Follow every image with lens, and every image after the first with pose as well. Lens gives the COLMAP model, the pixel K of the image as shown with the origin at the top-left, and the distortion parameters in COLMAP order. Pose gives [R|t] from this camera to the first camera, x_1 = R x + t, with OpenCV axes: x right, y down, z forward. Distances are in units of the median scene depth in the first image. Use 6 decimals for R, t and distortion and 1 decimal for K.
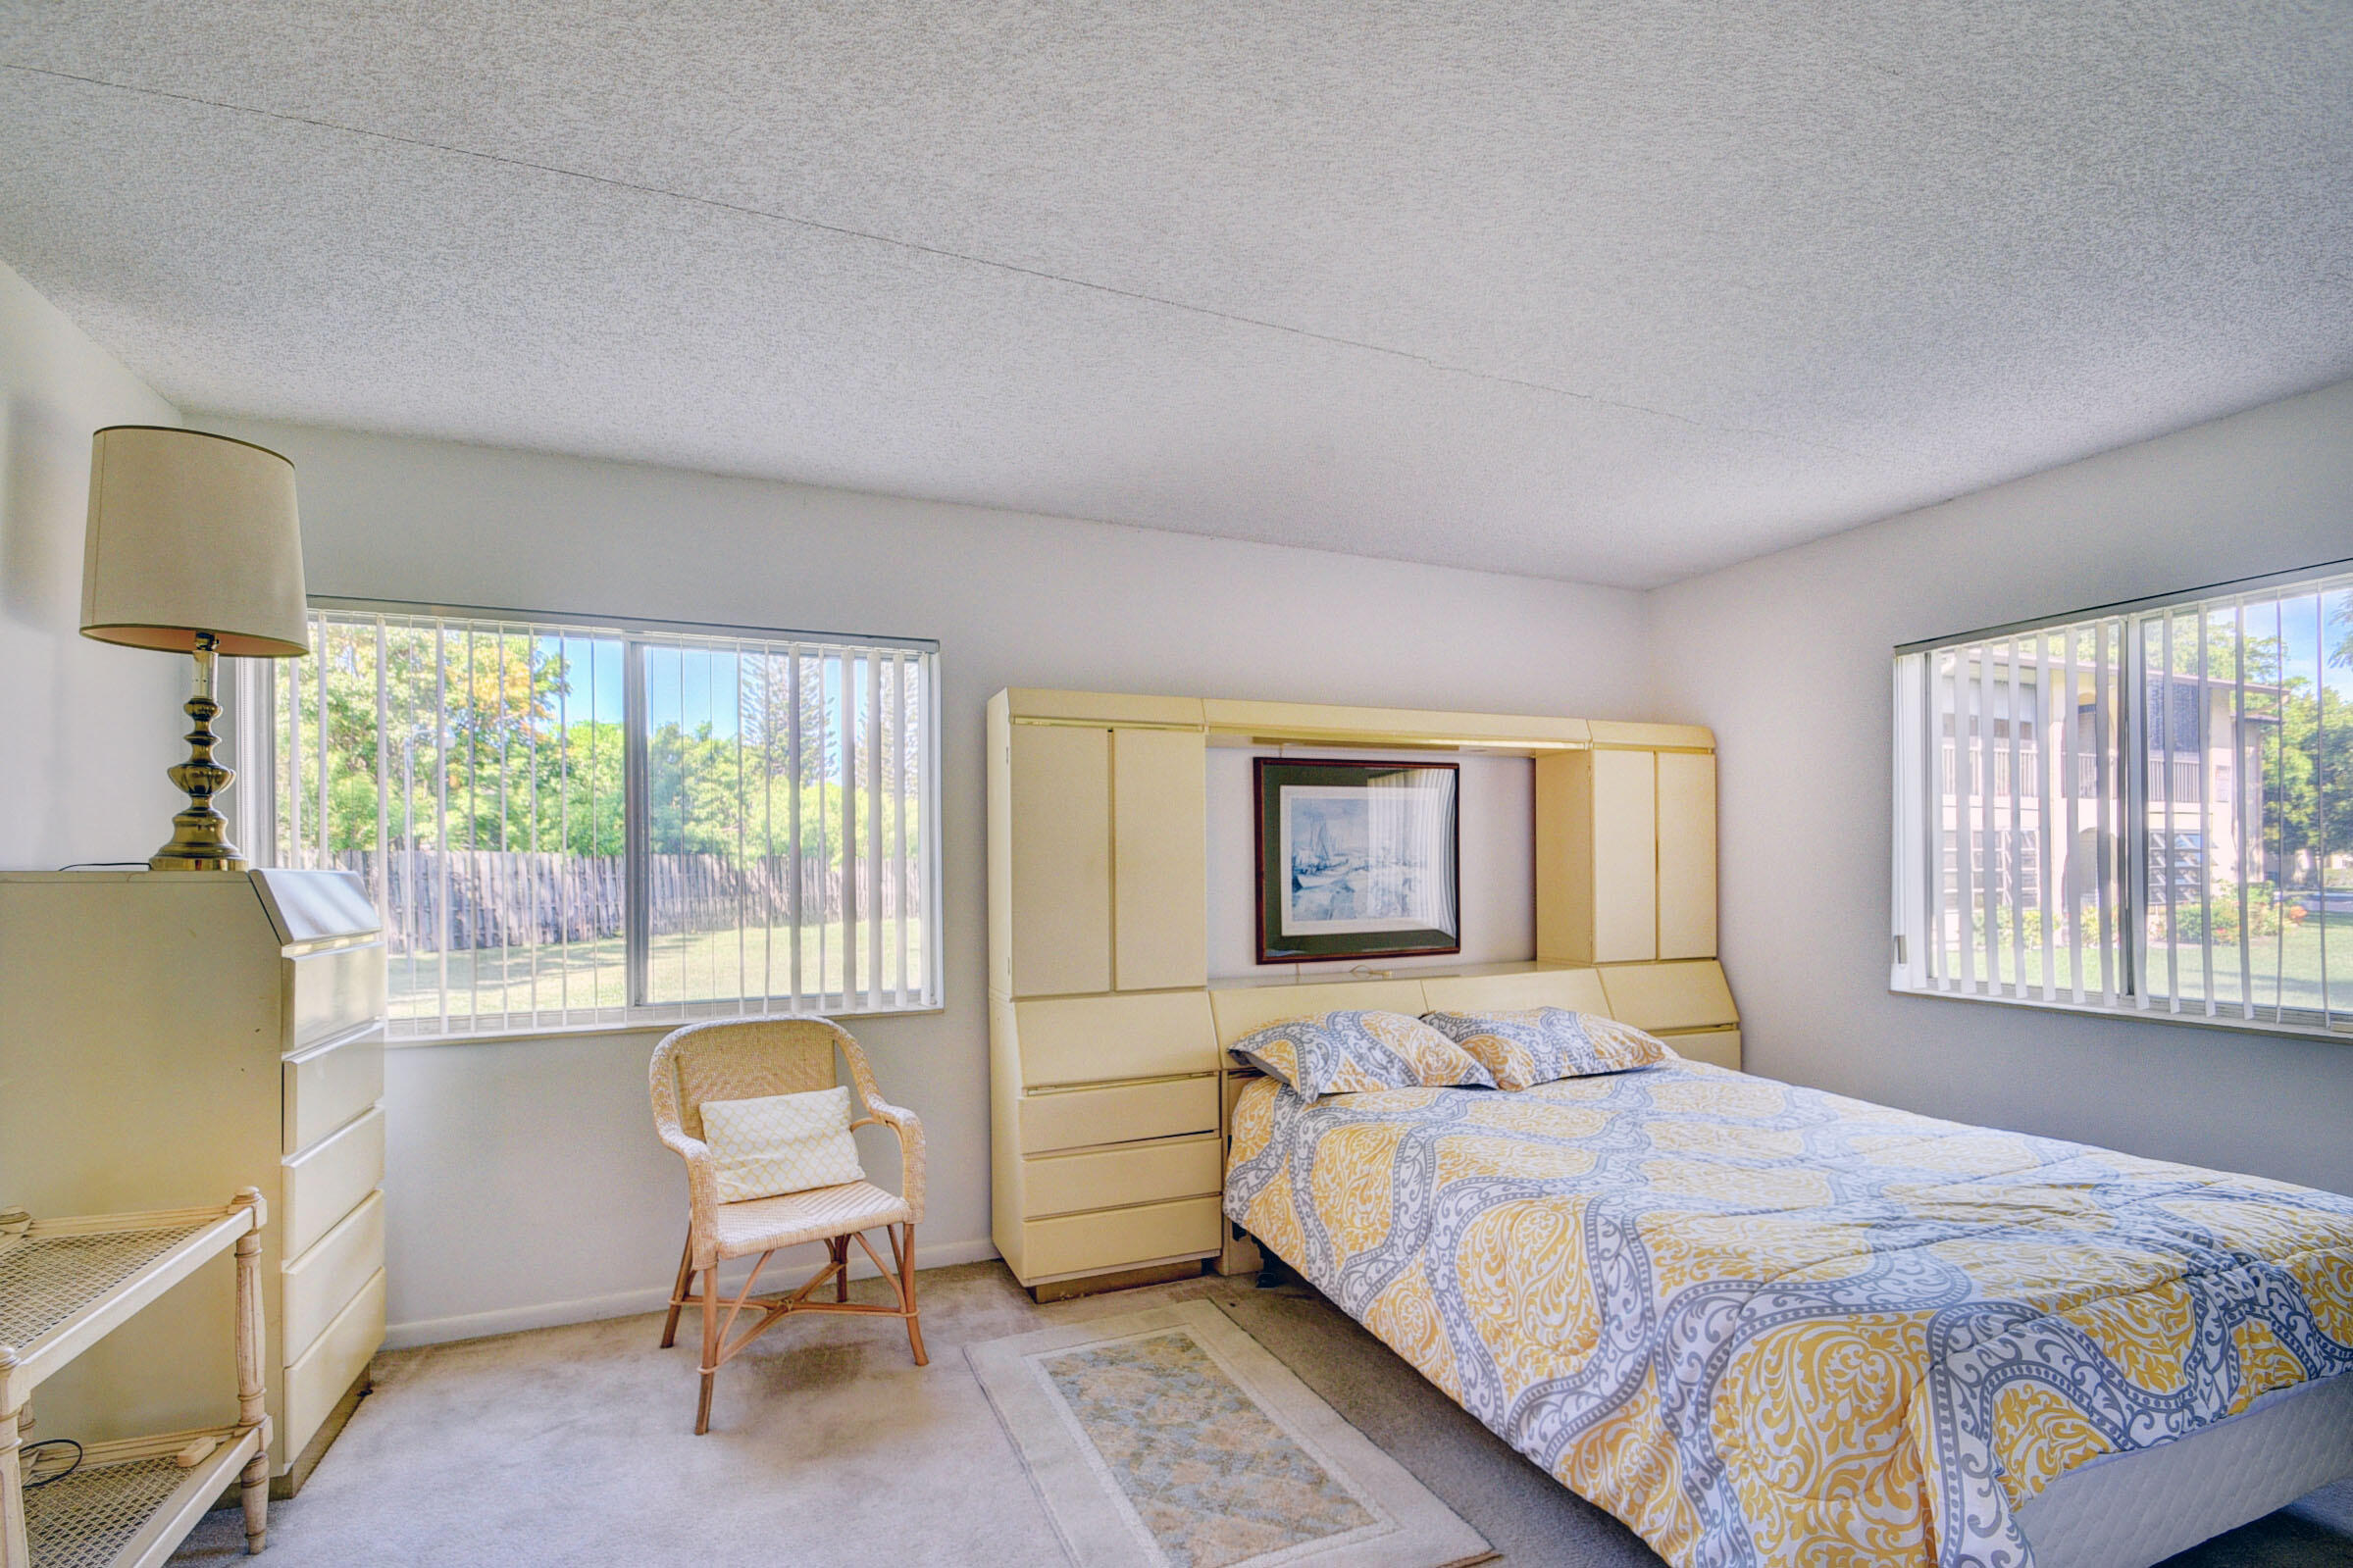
lens RADIAL K [[1035.8, 0, 1160.6], [0, 1035.8, 866.9], [0, 0, 1]] dist [0.011726, -0.015365]
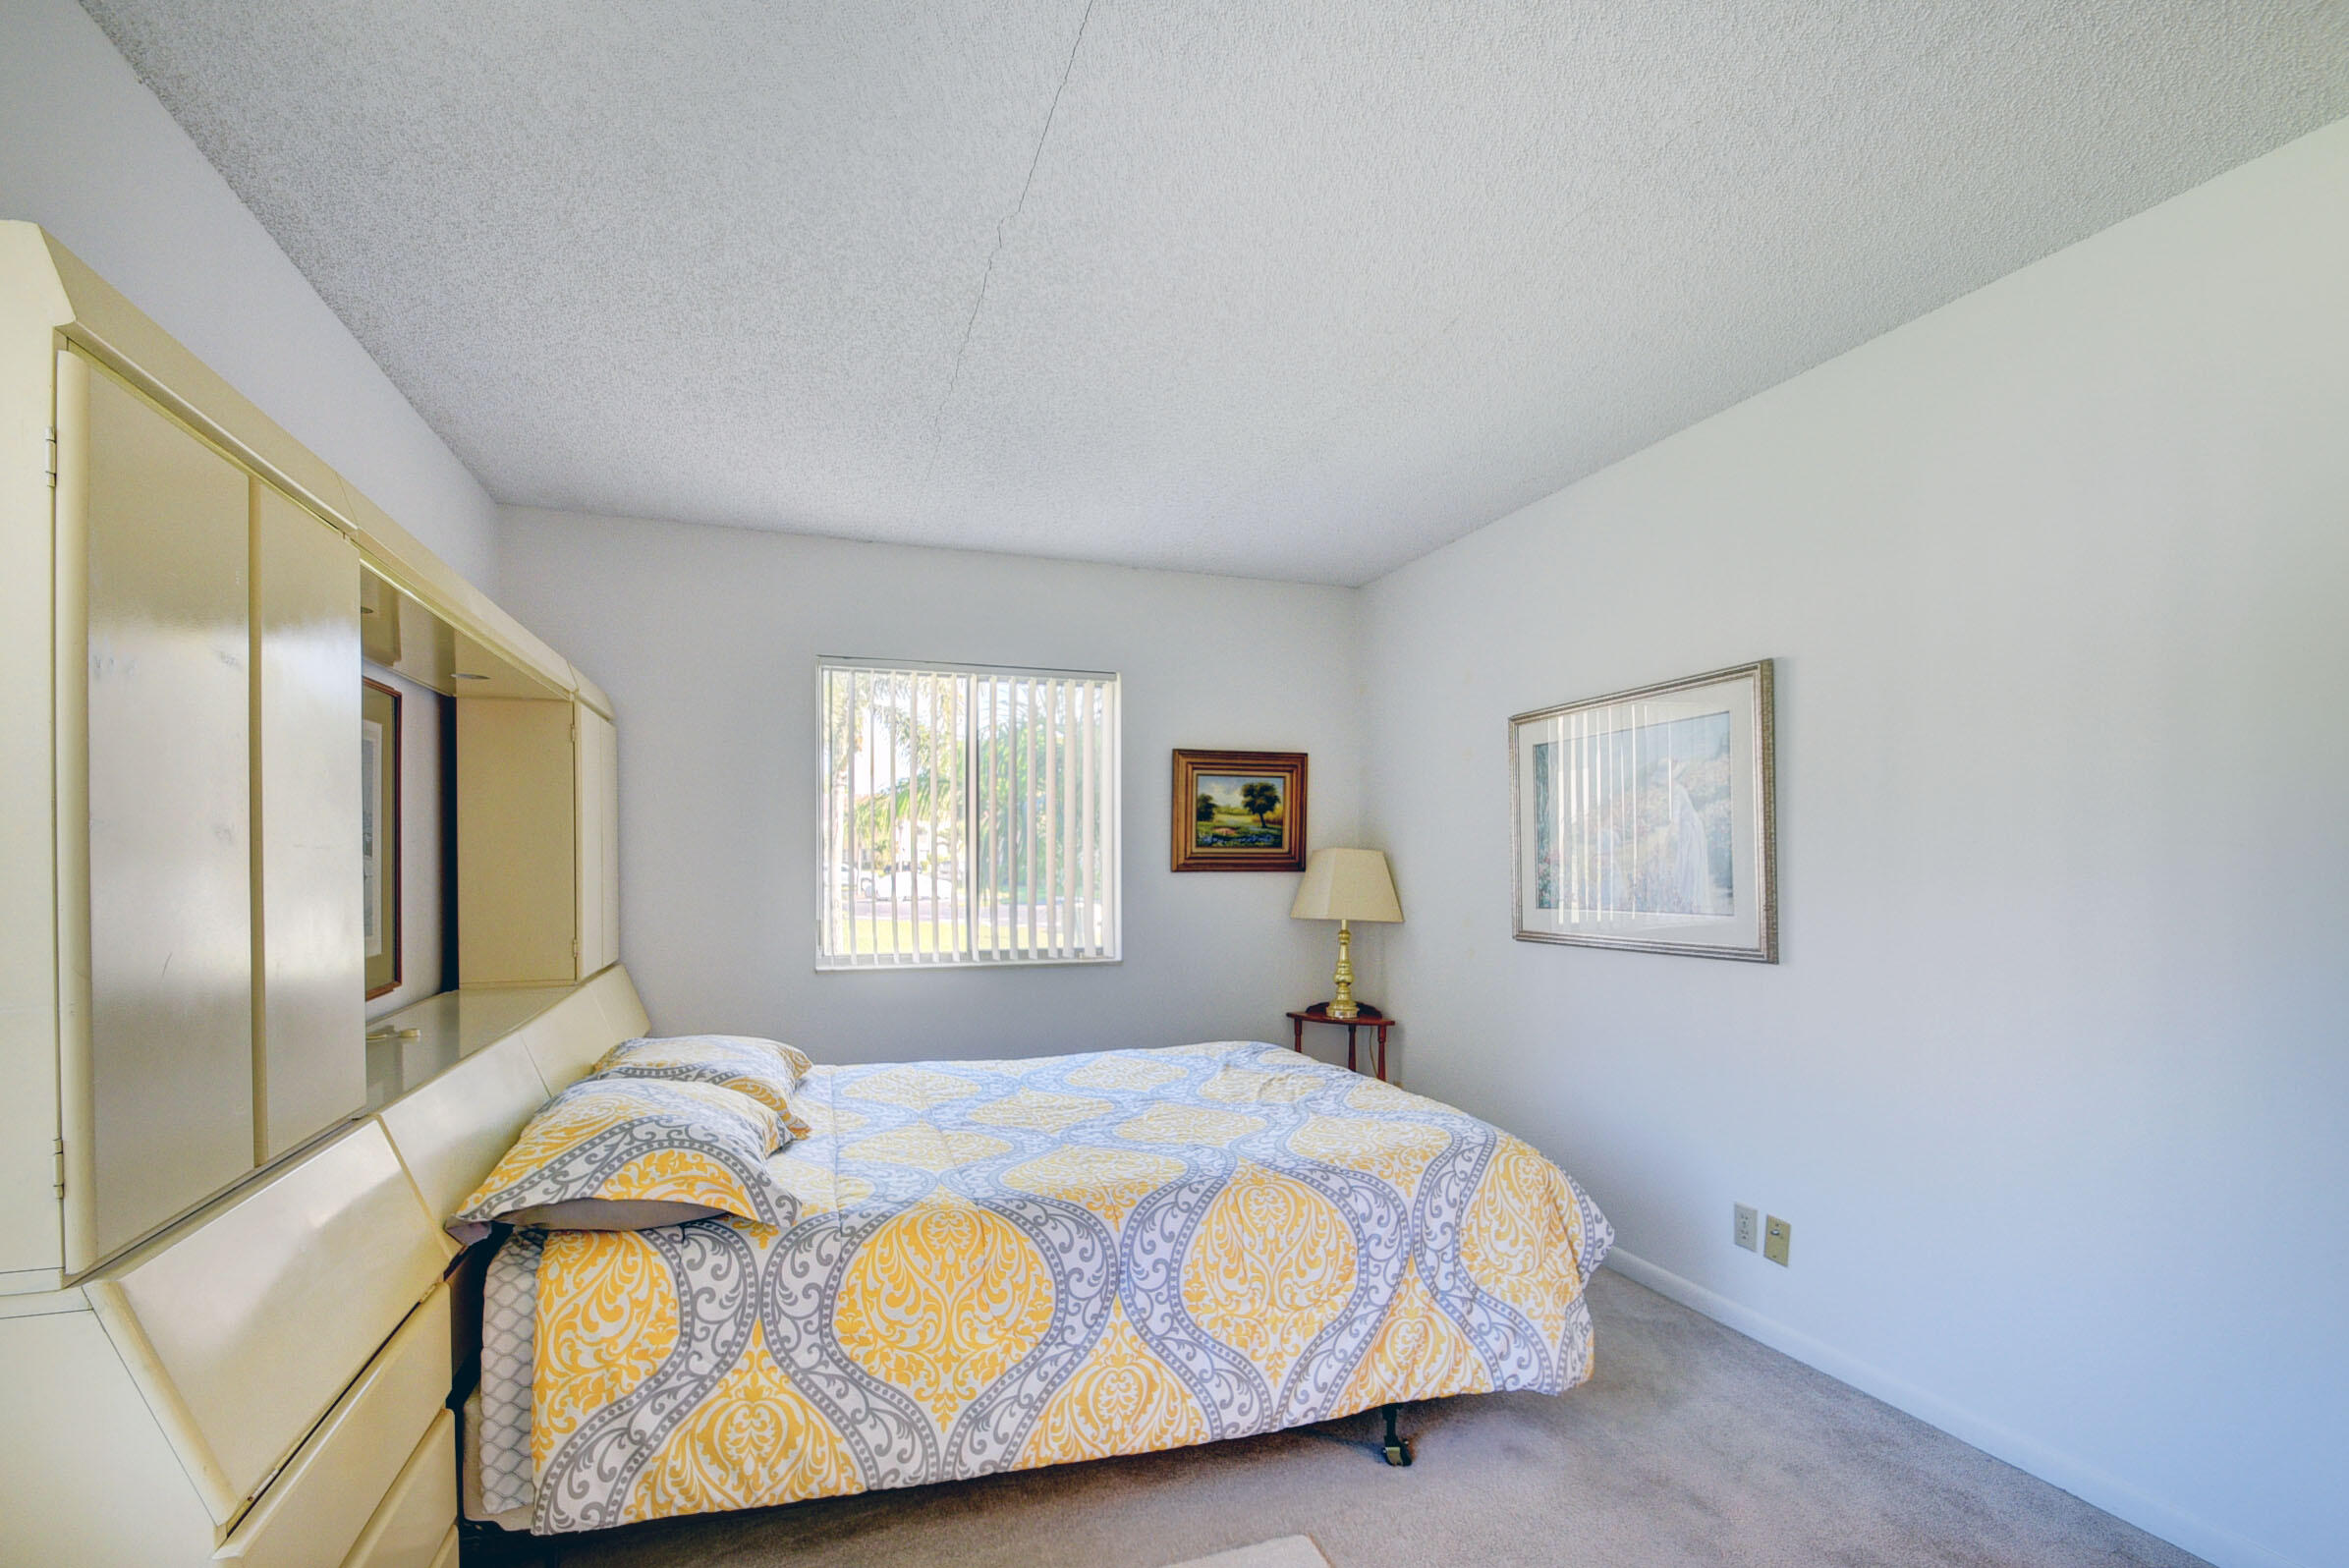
lens RADIAL K [[1034.2, 0, 1158.6], [0, 1034.2, 866.8], [0, 0, 1]] dist [0.011726, -0.015365]
pose [[0.046034, 0.000364, 0.998940, -0.460968], [-0.005272, 0.999986, -0.000121, 0.010214], [-0.998926, -0.005261, 0.046035, 0.737920]]
